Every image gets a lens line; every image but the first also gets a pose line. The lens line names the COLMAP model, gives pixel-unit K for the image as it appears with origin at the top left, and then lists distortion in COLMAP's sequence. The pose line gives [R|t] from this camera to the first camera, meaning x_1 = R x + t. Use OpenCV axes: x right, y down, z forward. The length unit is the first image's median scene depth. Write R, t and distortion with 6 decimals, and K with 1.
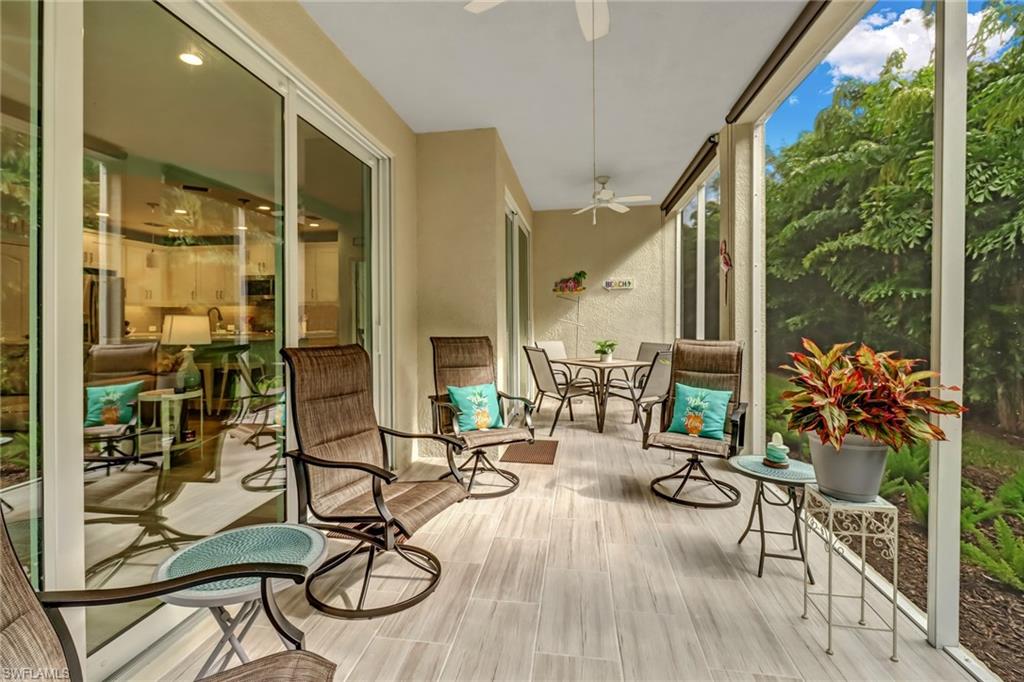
lens RADIAL K [[495.5, 0, 511.1], [0, 495.5, 323.8], [0, 0, 1]] dist [0.019659, -0.002997]
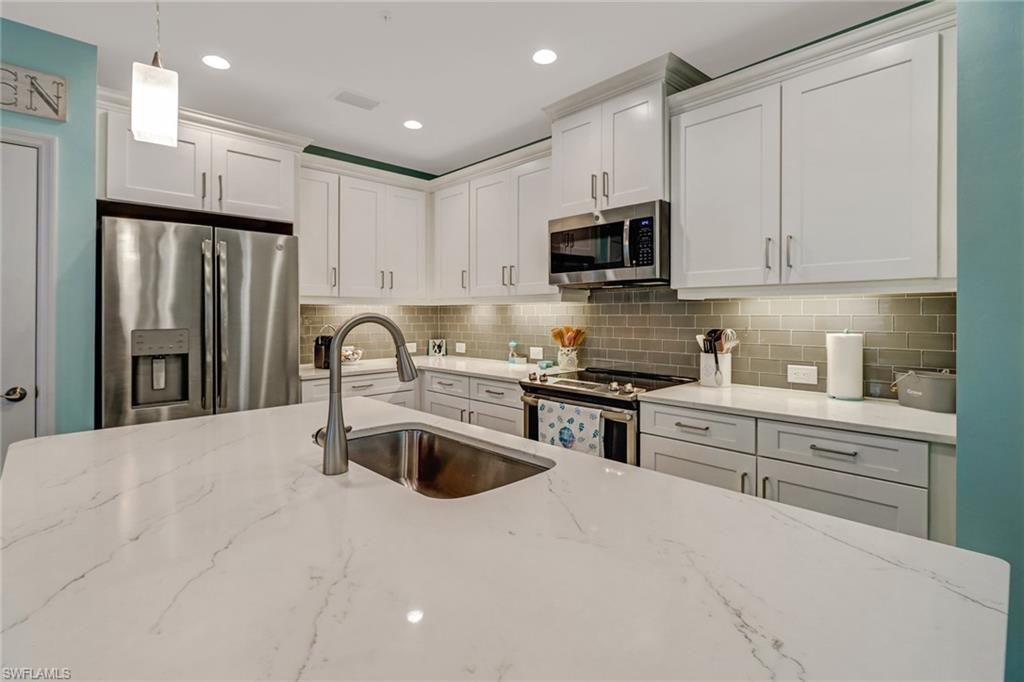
lens RADIAL K [[495.5, 0, 518.8], [0, 495.5, 306.3], [0, 0, 1]] dist [0.019659, -0.002997]
pose [[0.790887, -0.003478, -0.611953, -0.336975], [-0.004590, 0.999922, -0.011616, -0.028720], [0.611945, 0.011996, 0.790809, 0.698510]]
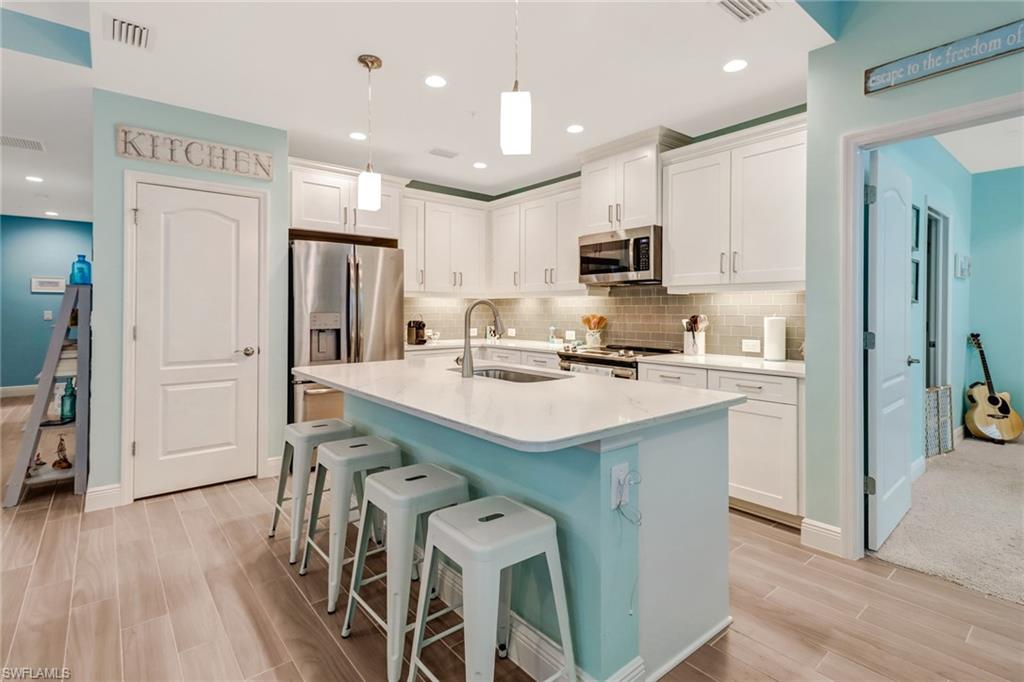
lens RADIAL K [[495.5, 0, 522.1], [0, 495.5, 307.1], [0, 0, 1]] dist [0.019659, -0.002997]
pose [[0.743358, 0.005545, -0.668871, -0.247082], [-0.010637, 0.999937, -0.003532, -0.022250], [0.668809, 0.009740, 0.743370, 0.585958]]
